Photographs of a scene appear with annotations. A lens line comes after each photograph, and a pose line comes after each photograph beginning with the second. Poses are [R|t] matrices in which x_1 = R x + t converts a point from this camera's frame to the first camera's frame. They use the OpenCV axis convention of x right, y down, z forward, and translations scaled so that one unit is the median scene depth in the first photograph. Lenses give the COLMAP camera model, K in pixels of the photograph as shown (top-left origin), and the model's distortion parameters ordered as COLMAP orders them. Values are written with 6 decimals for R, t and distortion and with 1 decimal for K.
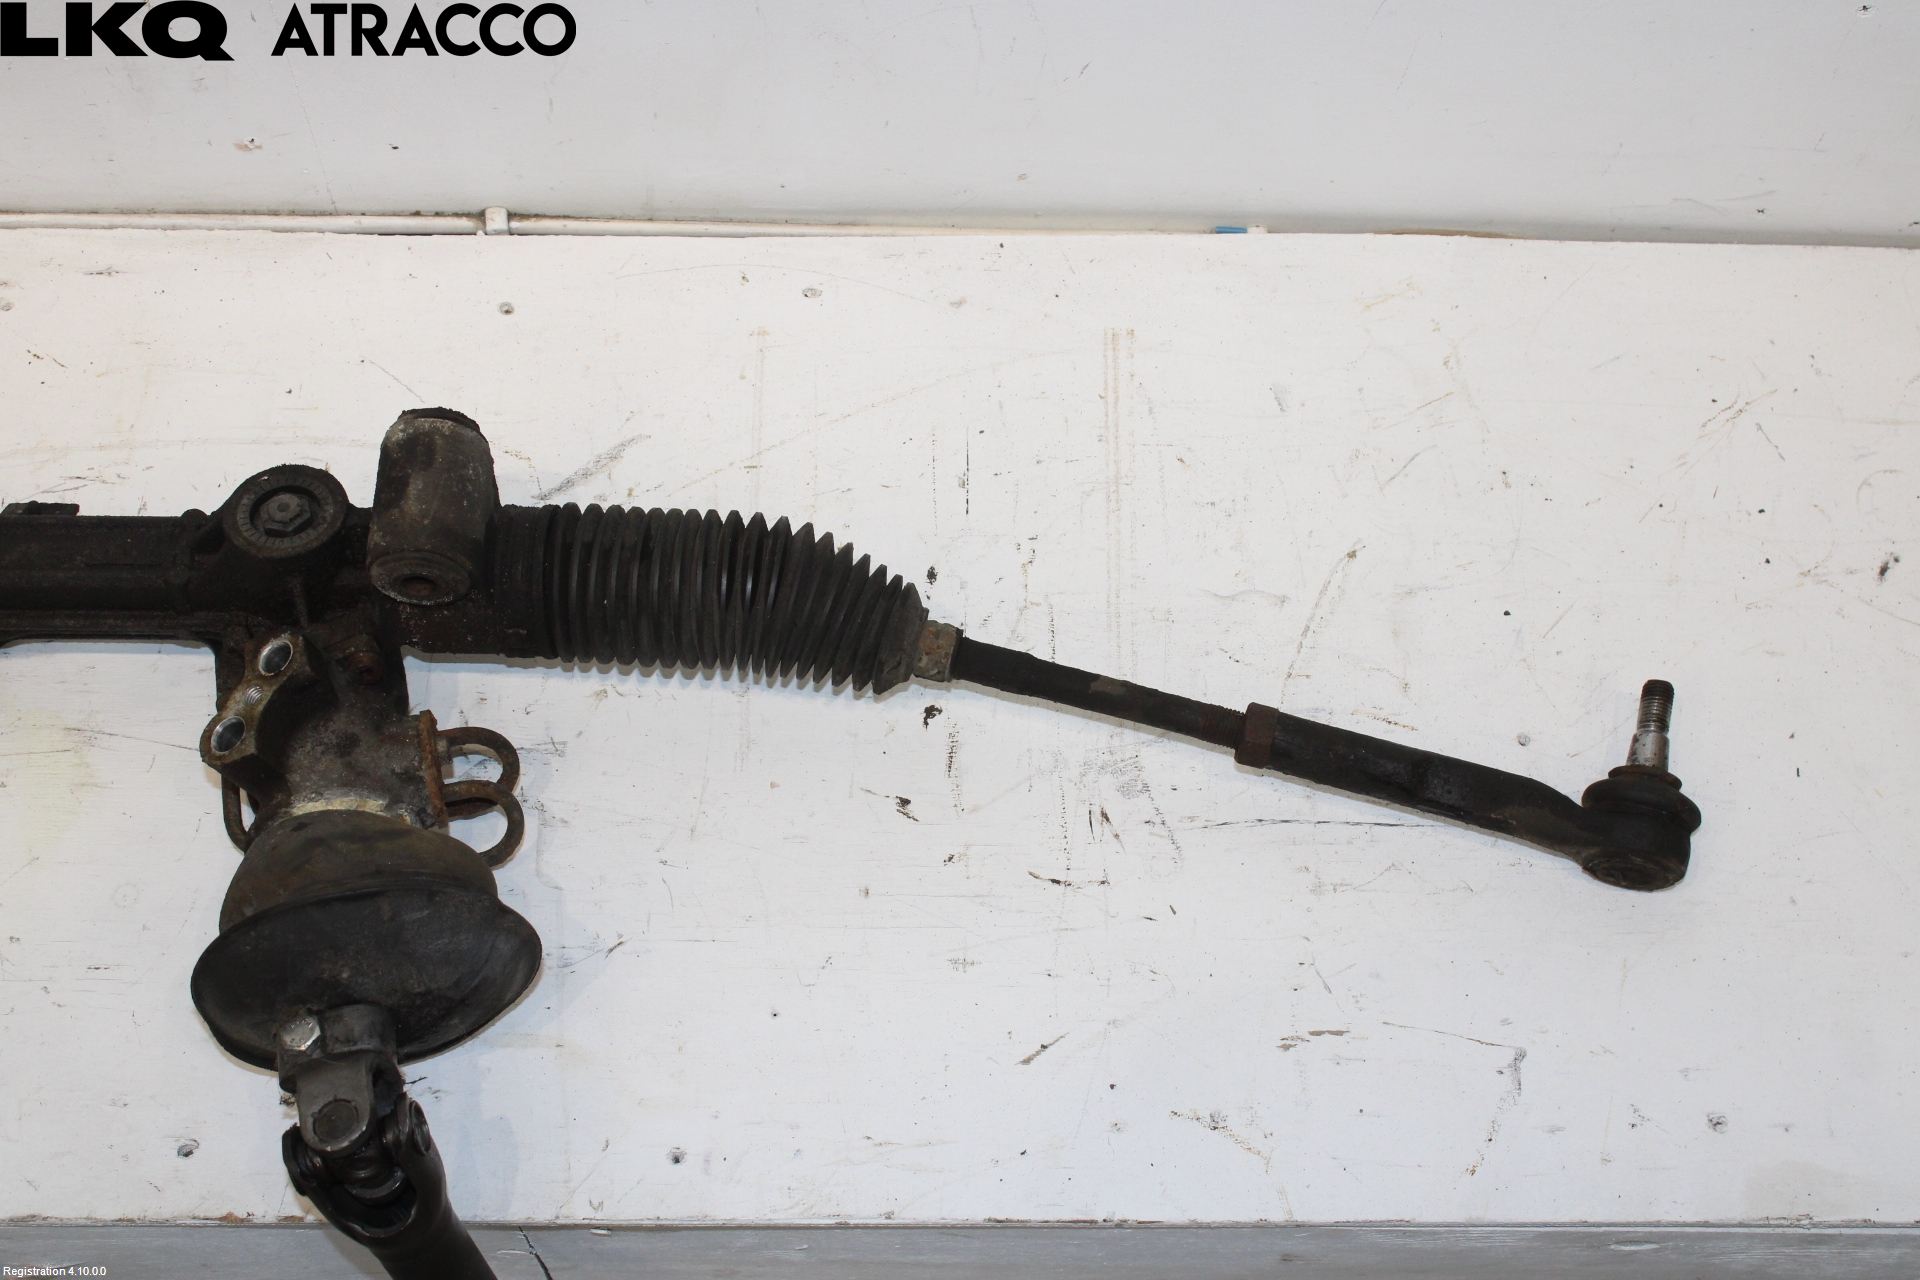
lens RADIAL K [[2931.7, 0, 960.4], [0, 2931.7, 642.5], [0, 0, 1]] dist [-0.001836, 0.000000]
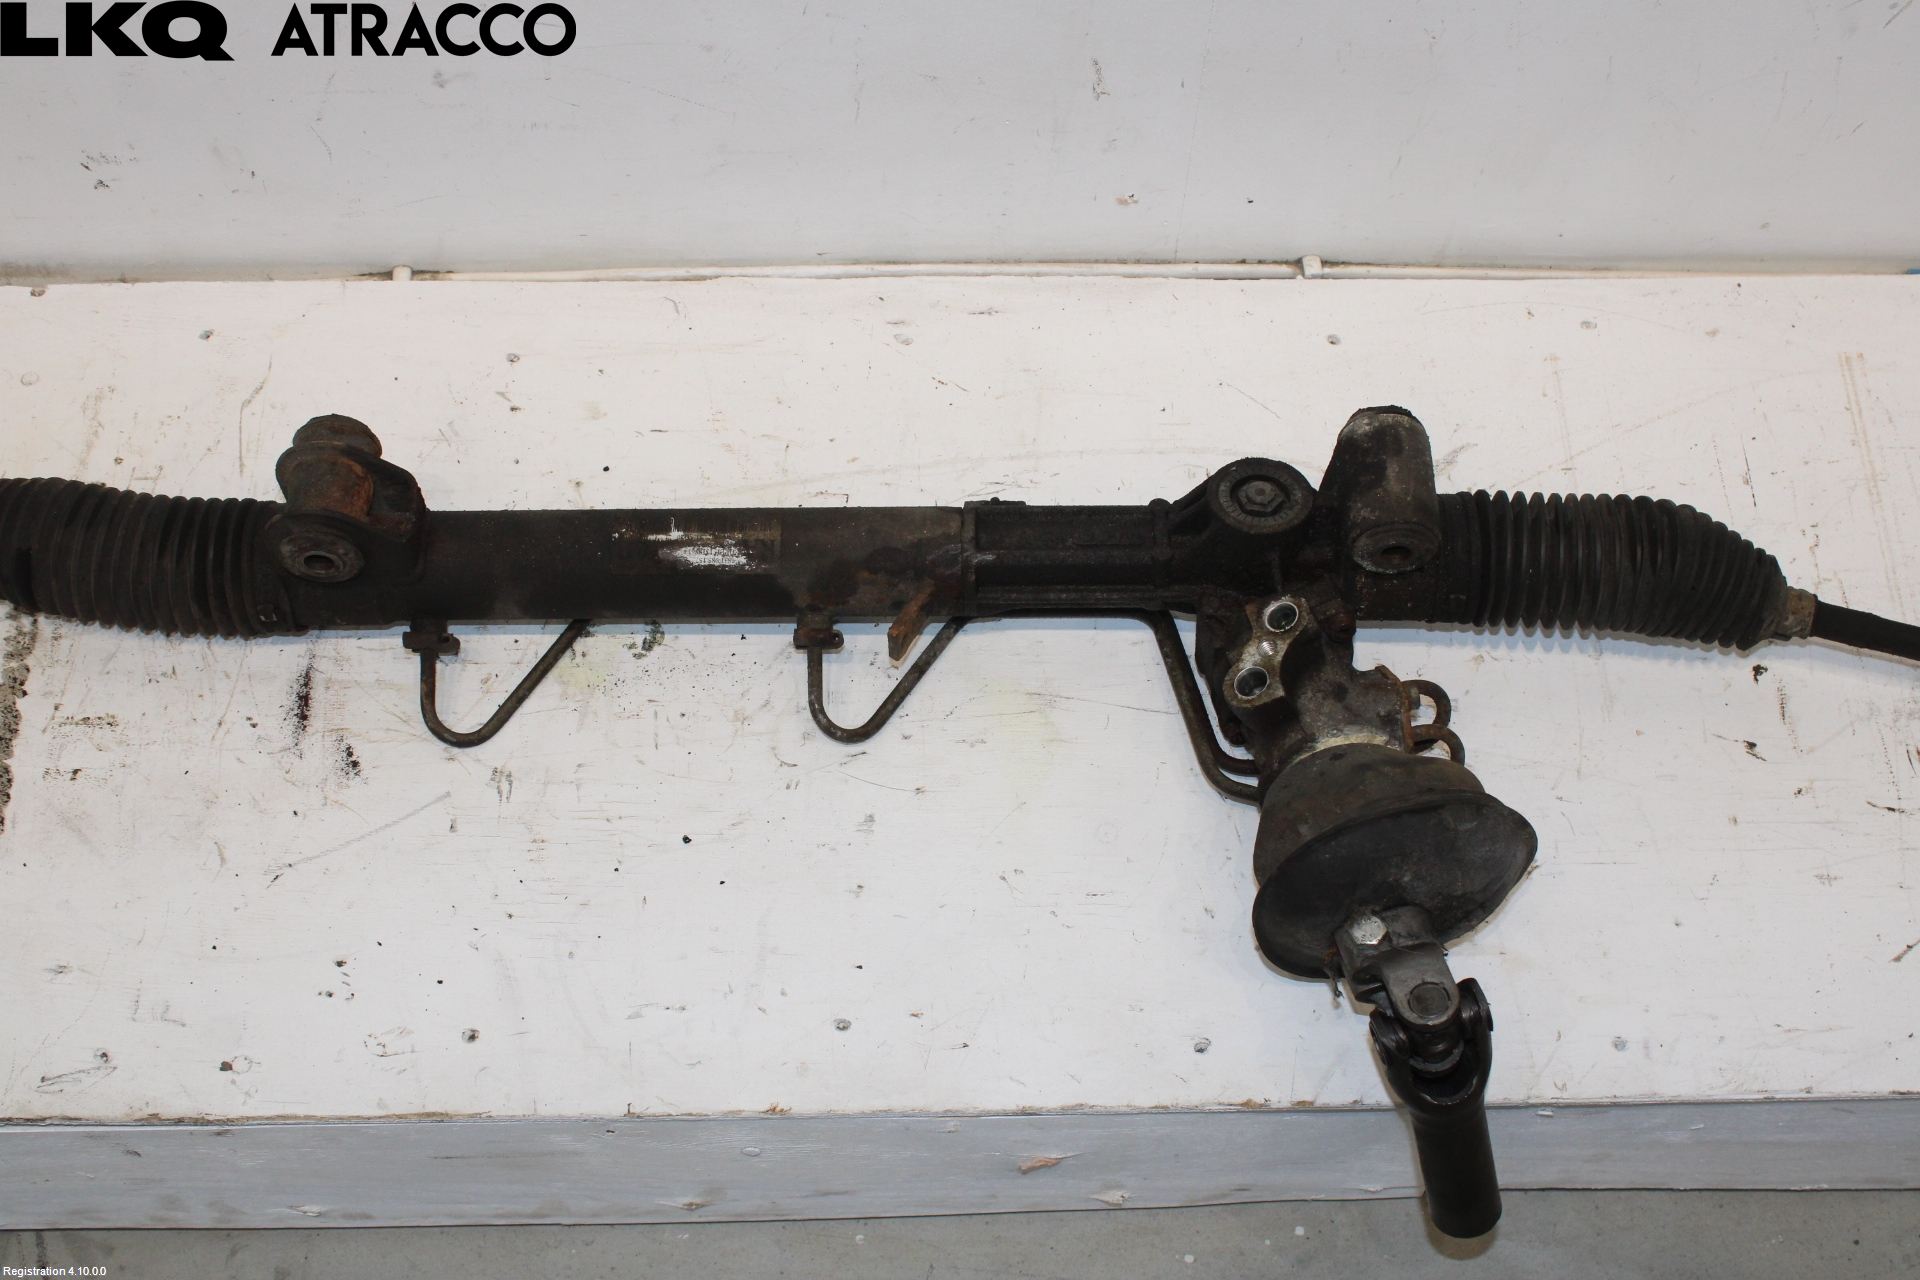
lens RADIAL K [[2589.9, 0, 959.8], [0, 2589.9, 641.2], [0, 0, 1]] dist [-0.021023, 0.000000]
pose [[0.999195, -0.013135, 0.037894, -0.379072], [0.015036, 0.998620, -0.050325, 0.061165], [-0.037181, 0.050855, 0.998014, -0.018037]]
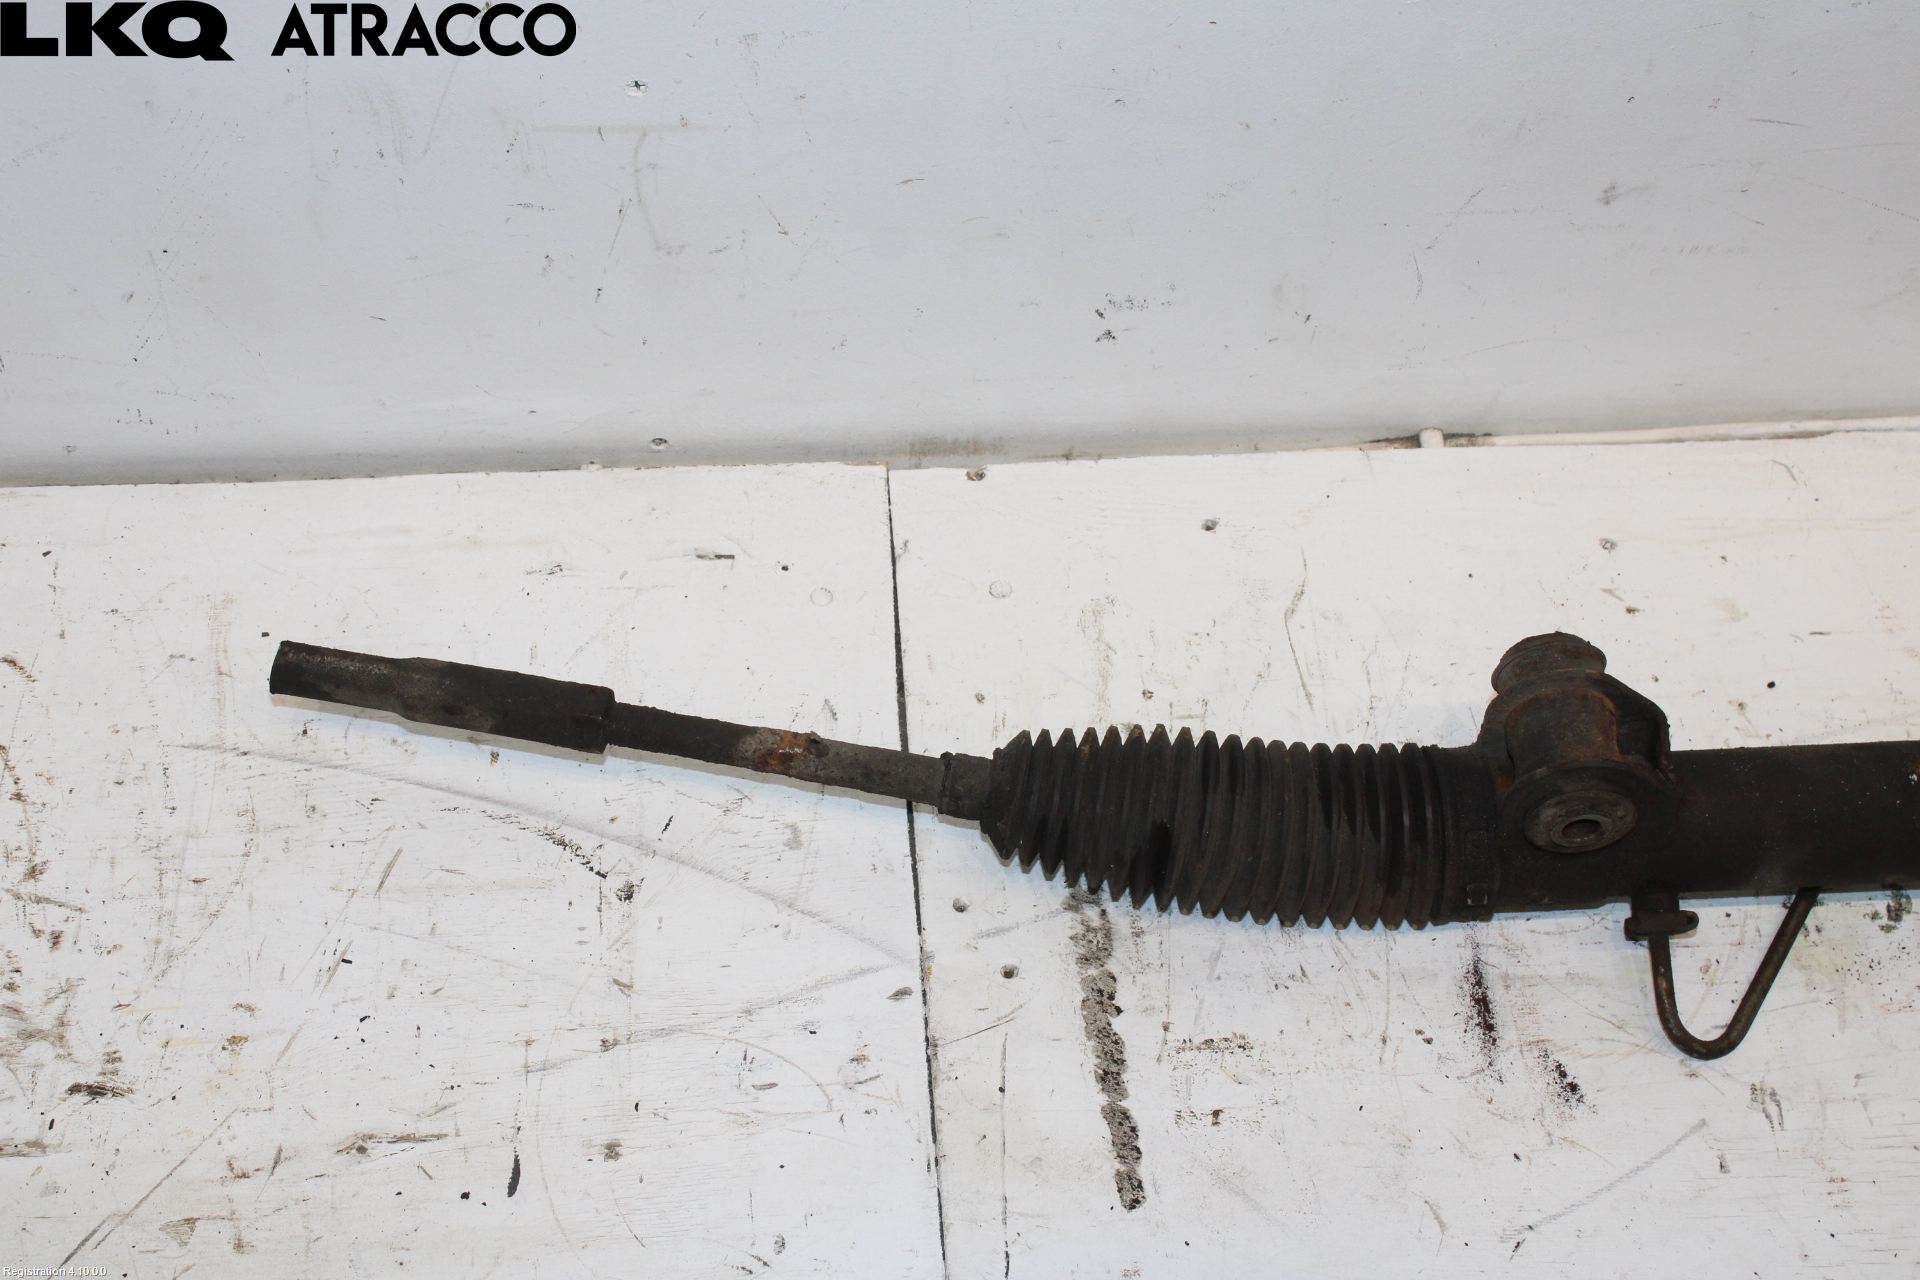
lens RADIAL K [[3087.9, 0, 960.3], [0, 3087.9, 636.3], [0, 0, 1]] dist [0.009694, 0.000000]
pose [[0.992808, -0.042185, 0.112043, -0.853239], [0.053432, 0.993616, -0.099355, 0.003255], [-0.107136, 0.104627, 0.988724, 0.095783]]
